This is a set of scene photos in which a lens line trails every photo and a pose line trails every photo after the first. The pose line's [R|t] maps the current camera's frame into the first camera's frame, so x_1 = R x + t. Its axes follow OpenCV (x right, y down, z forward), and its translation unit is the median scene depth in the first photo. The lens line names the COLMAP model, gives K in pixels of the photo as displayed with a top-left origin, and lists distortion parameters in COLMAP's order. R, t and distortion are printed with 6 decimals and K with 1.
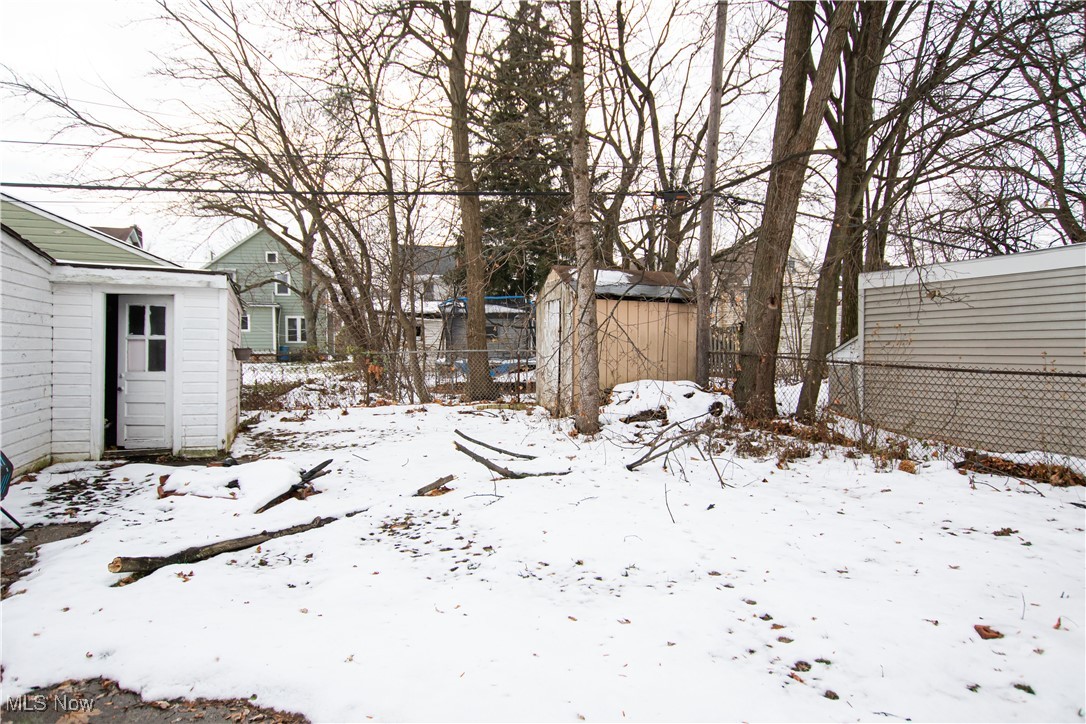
lens RADIAL K [[682.1, 0, 542.0], [0, 682.1, 357.2], [0, 0, 1]] dist [-0.012080, 0.001878]
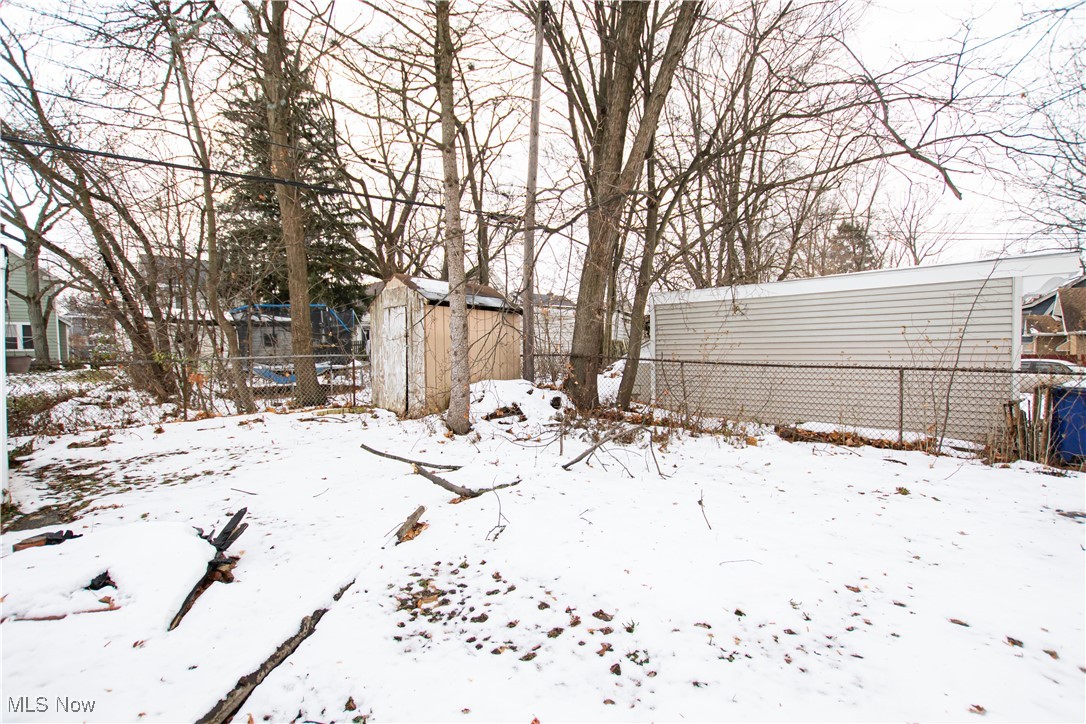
lens RADIAL K [[507.6, 0, 549.9], [0, 507.6, 368.4], [0, 0, 1]] dist [-0.026715, 0.000056]
pose [[0.877746, -0.023248, 0.478561, -0.167946], [0.014963, 0.999665, 0.021117, -0.002027], [-0.478892, -0.011375, 0.877800, 0.233516]]
